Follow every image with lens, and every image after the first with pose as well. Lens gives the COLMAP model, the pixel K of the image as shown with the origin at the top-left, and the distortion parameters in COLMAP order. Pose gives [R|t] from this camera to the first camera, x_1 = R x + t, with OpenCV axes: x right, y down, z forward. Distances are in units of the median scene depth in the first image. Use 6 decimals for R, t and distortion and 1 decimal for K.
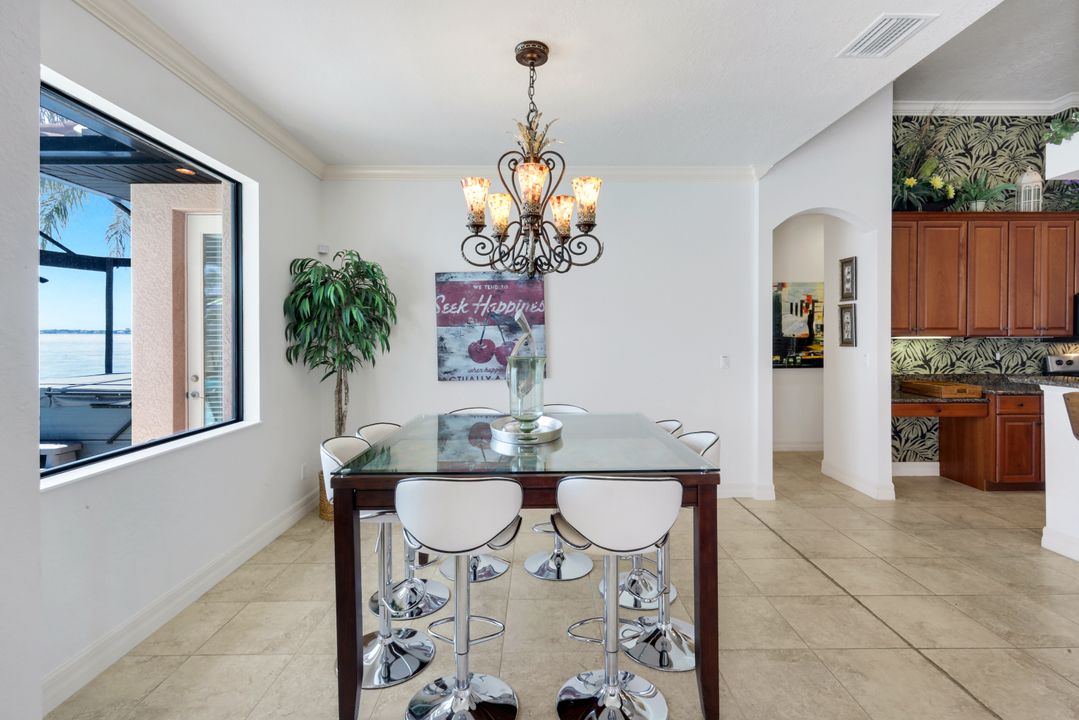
lens RADIAL K [[510.3, 0, 537.4], [0, 510.3, 336.2], [0, 0, 1]] dist [-0.001292, -0.001669]
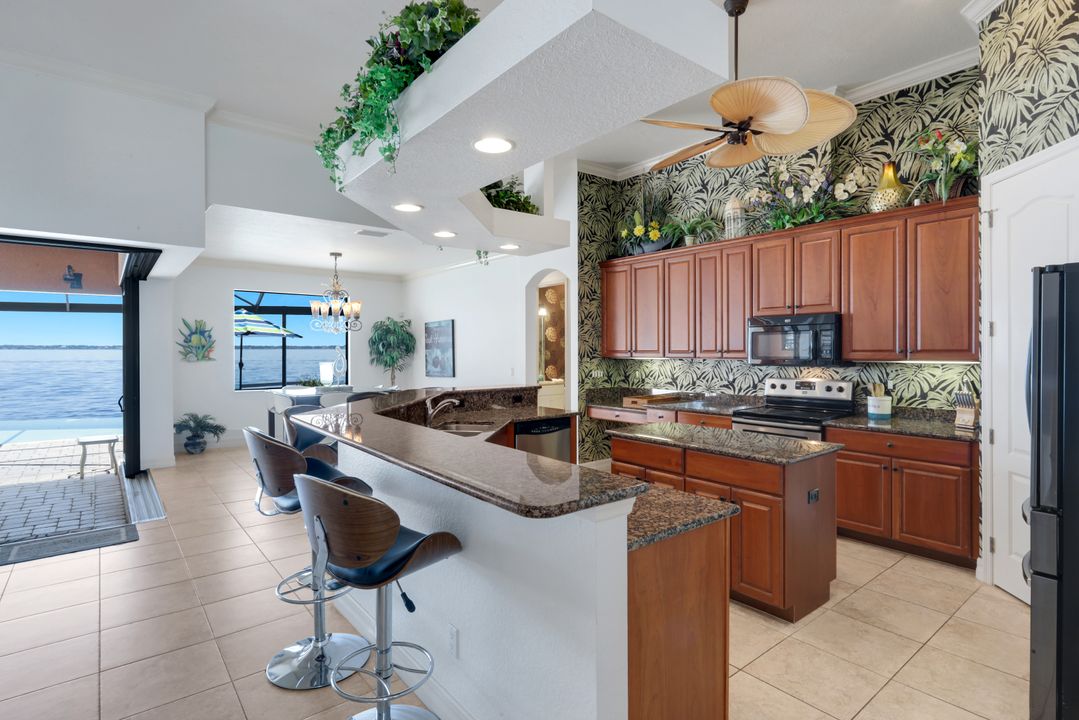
lens RADIAL K [[539.9, 0, 542.1], [0, 539.9, 362.2], [0, 0, 1]] dist [-0.014077, 0.000765]
pose [[0.630434, 0.020322, -0.775976, 1.522478], [-0.006420, 0.999760, 0.020968, -0.012430], [0.776216, -0.008237, 0.630413, 0.010049]]
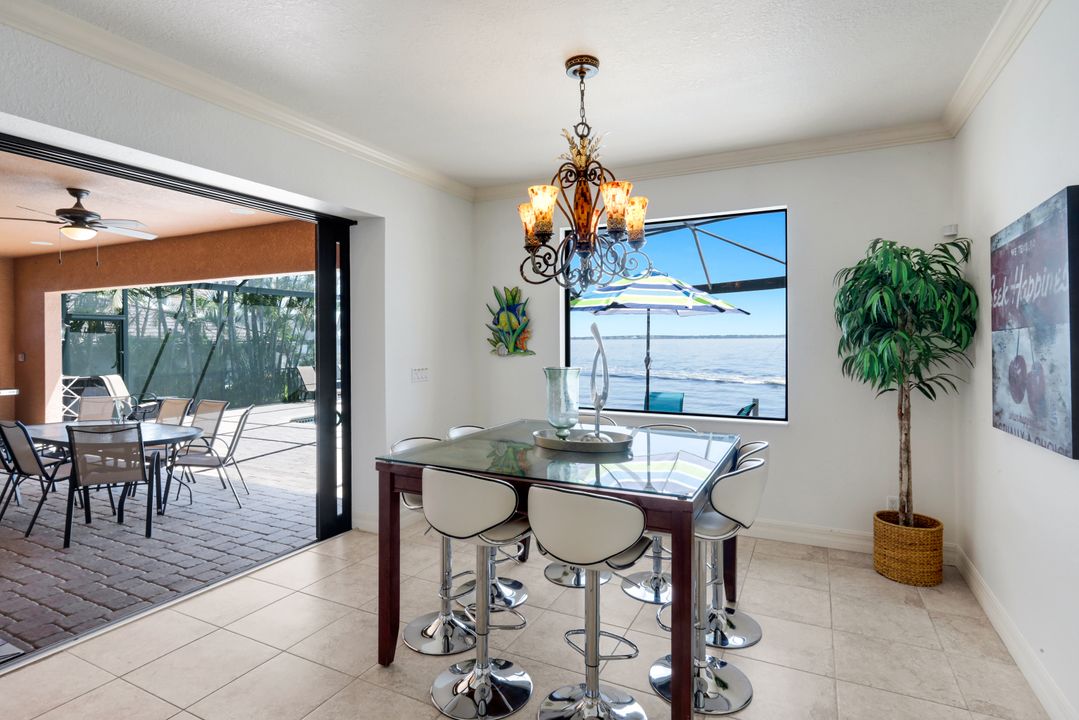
lens RADIAL K [[561.4, 0, 537.7], [0, 561.4, 345.1], [0, 0, 1]] dist [0.000308, 0.000113]
pose [[-0.454786, 0.012347, -0.890515, 0.513445], [-0.000490, 0.999900, 0.014114, -0.007896], [0.890600, 0.006855, -0.454735, 0.721833]]
